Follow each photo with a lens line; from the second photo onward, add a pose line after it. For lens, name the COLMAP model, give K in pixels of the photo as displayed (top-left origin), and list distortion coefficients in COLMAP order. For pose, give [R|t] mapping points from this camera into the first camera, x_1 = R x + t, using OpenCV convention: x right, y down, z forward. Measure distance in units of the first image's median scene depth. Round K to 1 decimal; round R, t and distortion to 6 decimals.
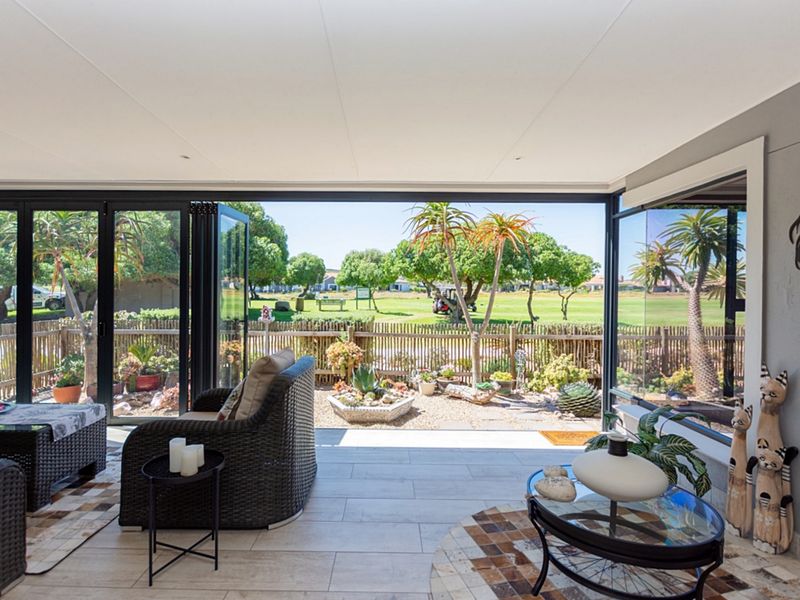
lens RADIAL K [[411.1, 0, 389.6], [0, 411.1, 296.9], [0, 0, 1]] dist [-0.001862, 0.000092]
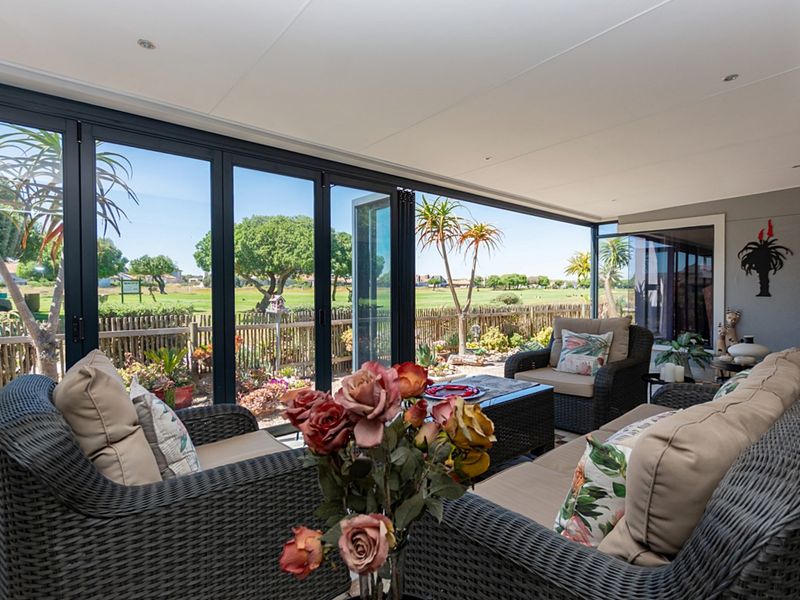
lens RADIAL K [[404.9, 0, 388.7], [0, 404.9, 322.8], [0, 0, 1]] dist [0.017696, 0.000195]
pose [[0.762955, -0.056852, 0.643947, -1.142802], [0.007579, 0.996844, 0.079028, 0.015969], [-0.646408, -0.055415, 0.760977, 0.249318]]
